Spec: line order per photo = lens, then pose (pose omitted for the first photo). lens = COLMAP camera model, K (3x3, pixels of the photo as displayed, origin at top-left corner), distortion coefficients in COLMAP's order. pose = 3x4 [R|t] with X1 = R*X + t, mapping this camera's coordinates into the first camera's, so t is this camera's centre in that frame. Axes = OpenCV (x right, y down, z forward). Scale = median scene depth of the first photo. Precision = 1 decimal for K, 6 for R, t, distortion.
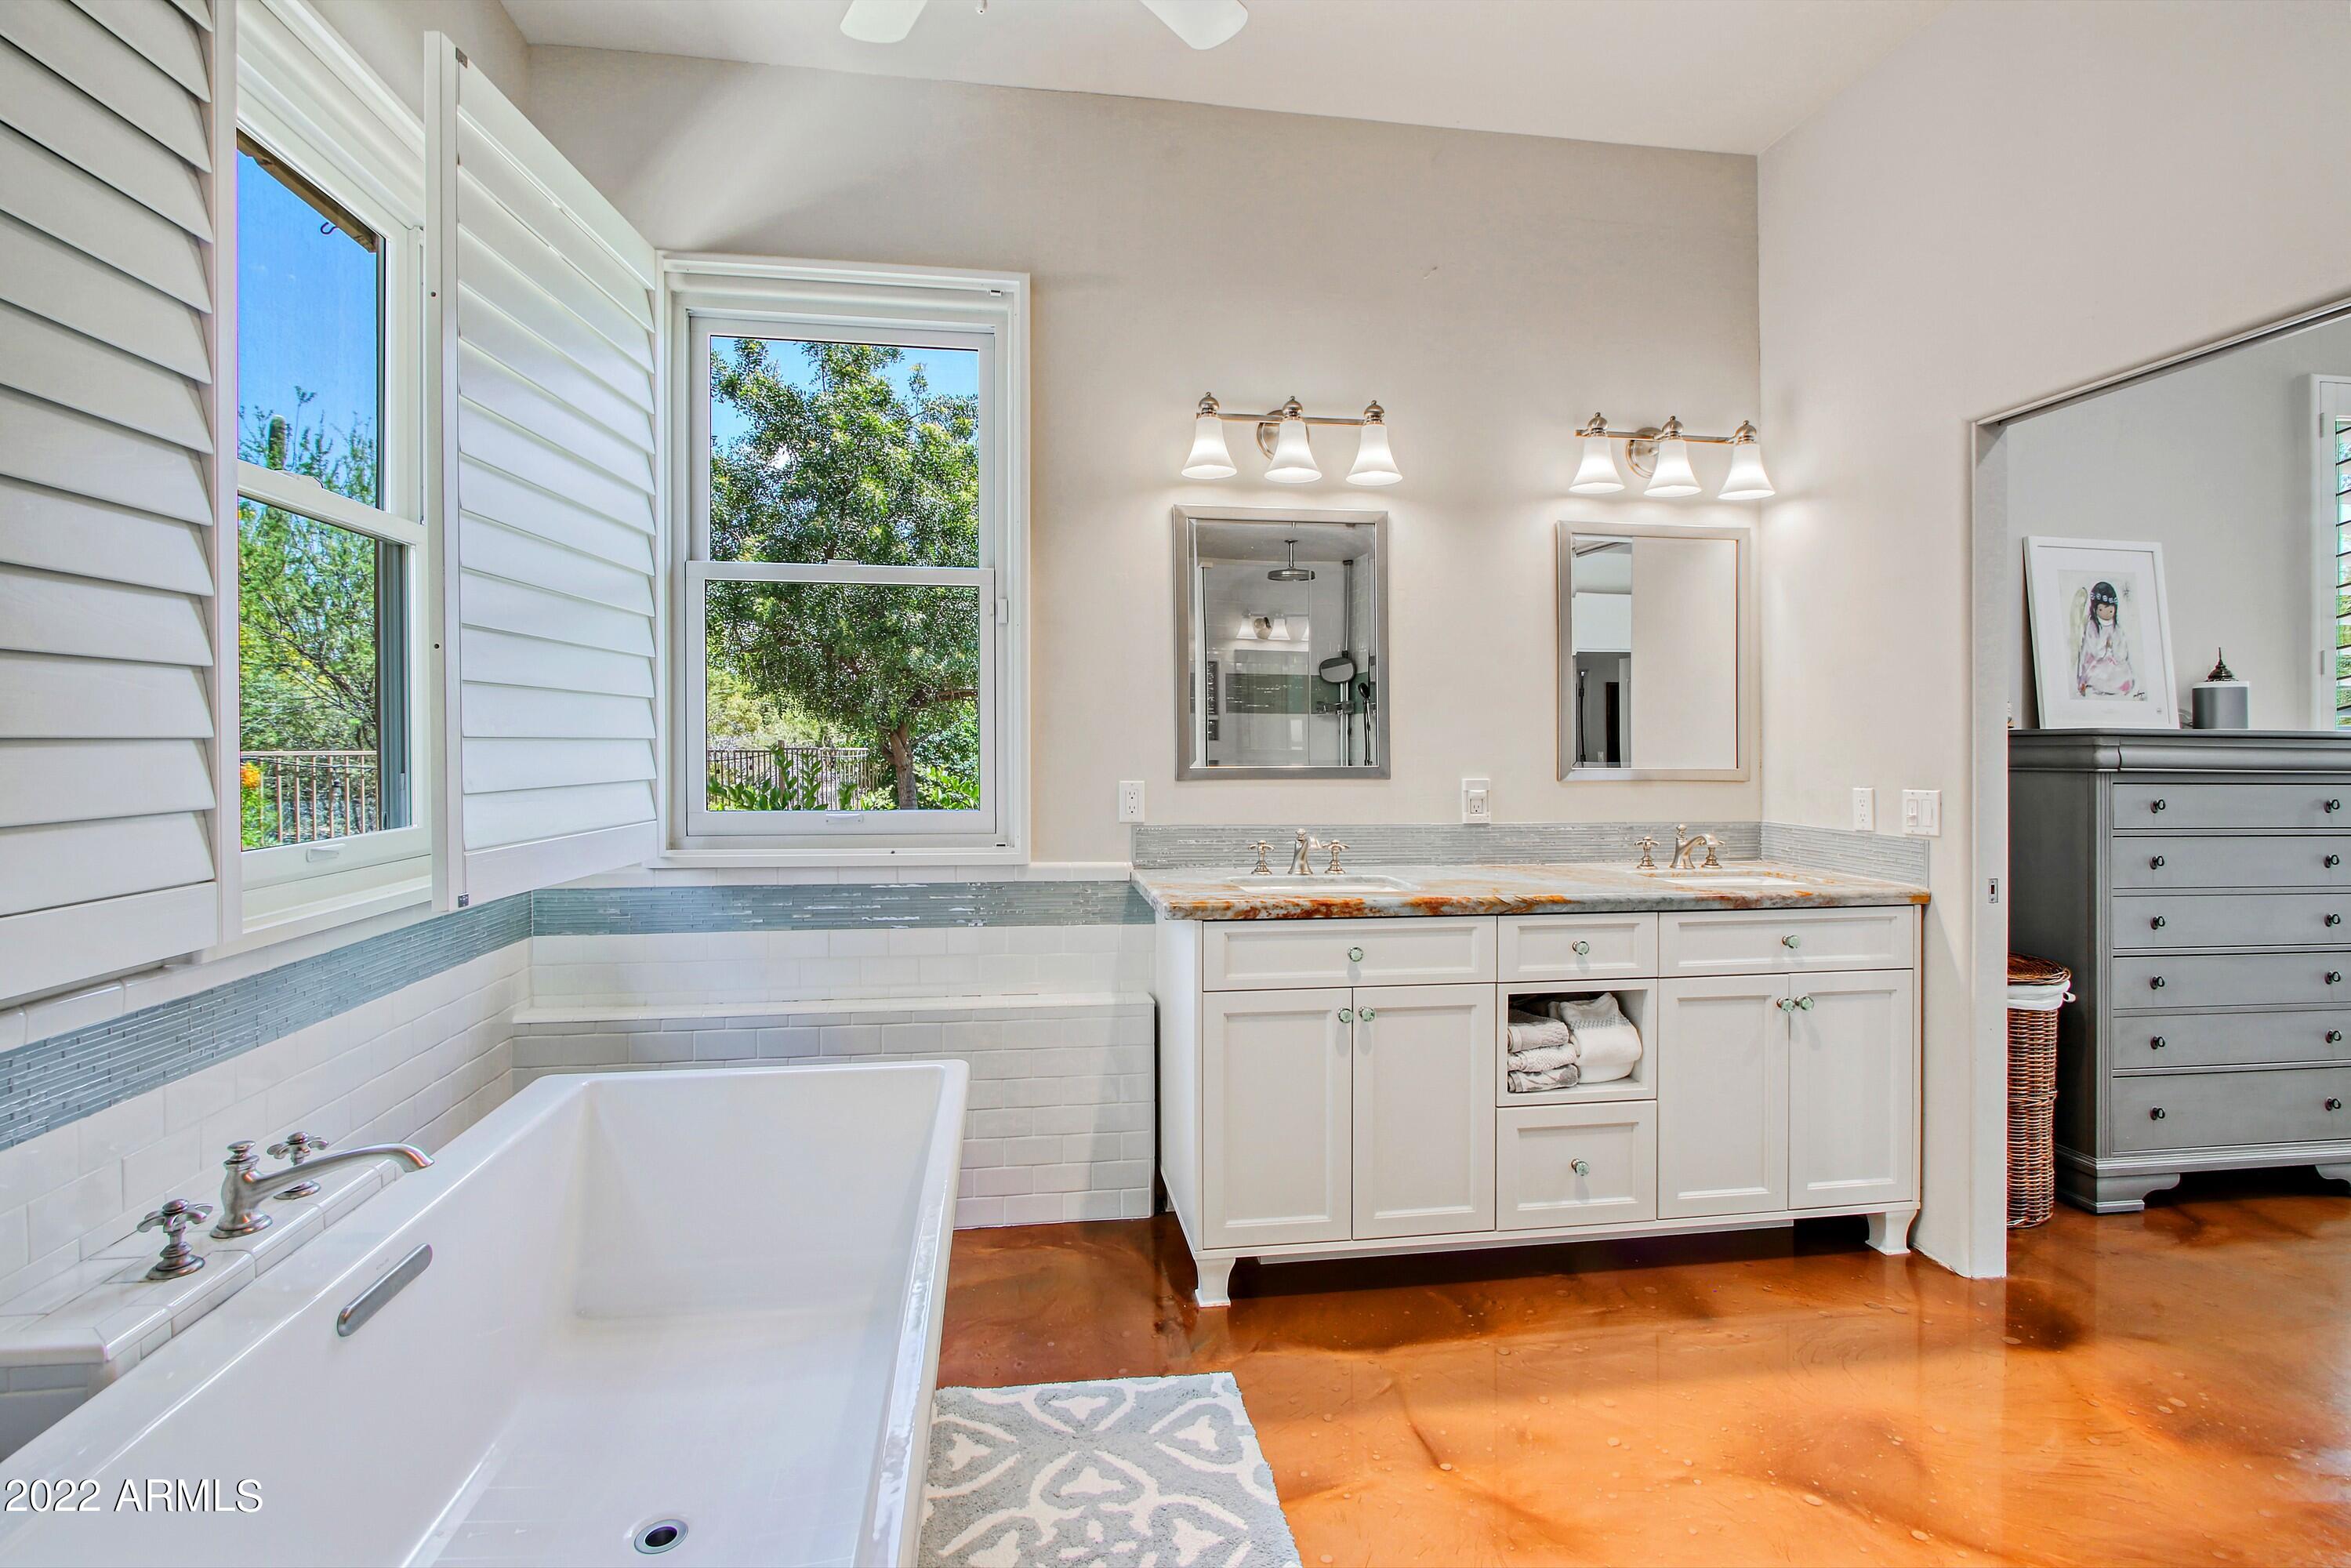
lens RADIAL K [[1097.1, 0, 1171.3], [0, 1097.1, 765.5], [0, 0, 1]] dist [0.019116, -0.000318]
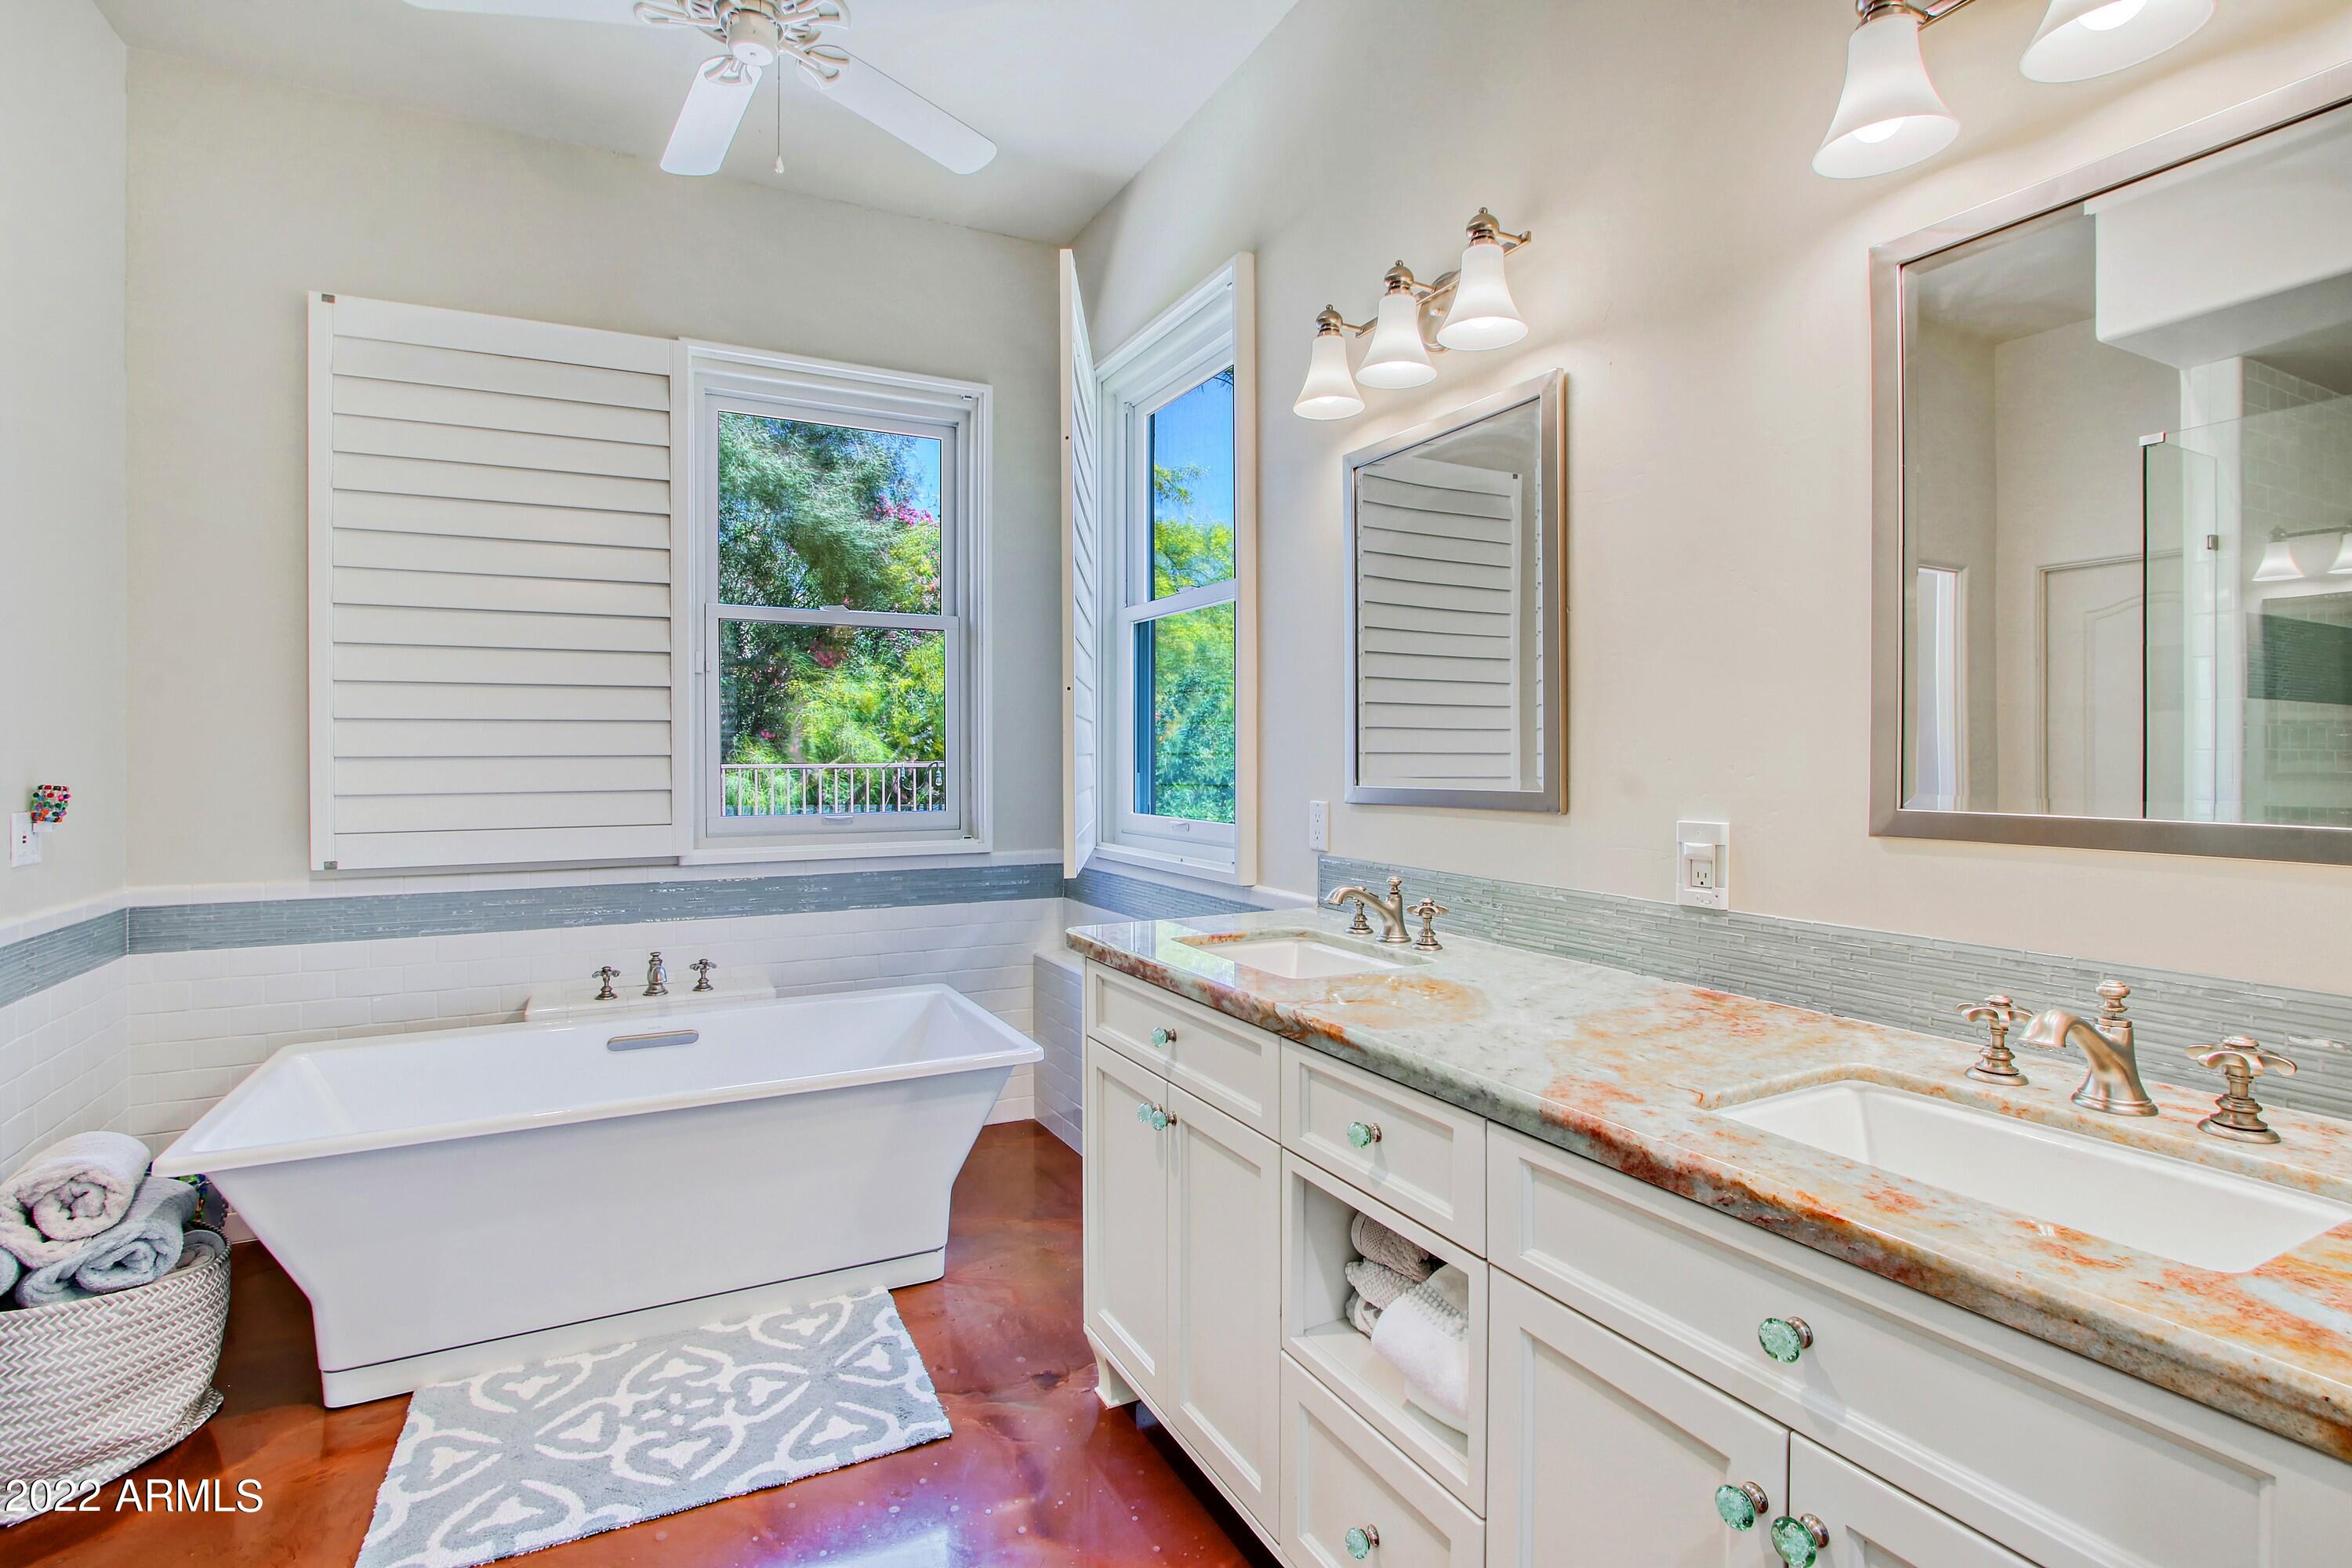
lens RADIAL K [[1097.6, 0, 1164.3], [0, 1097.6, 770.3], [0, 0, 1]] dist [0.019116, -0.000318]
pose [[0.324688, 0.007973, -0.945788, 0.879204], [-0.010958, 0.999929, 0.004668, -0.013975], [0.945758, 0.008848, 0.324752, 0.760447]]
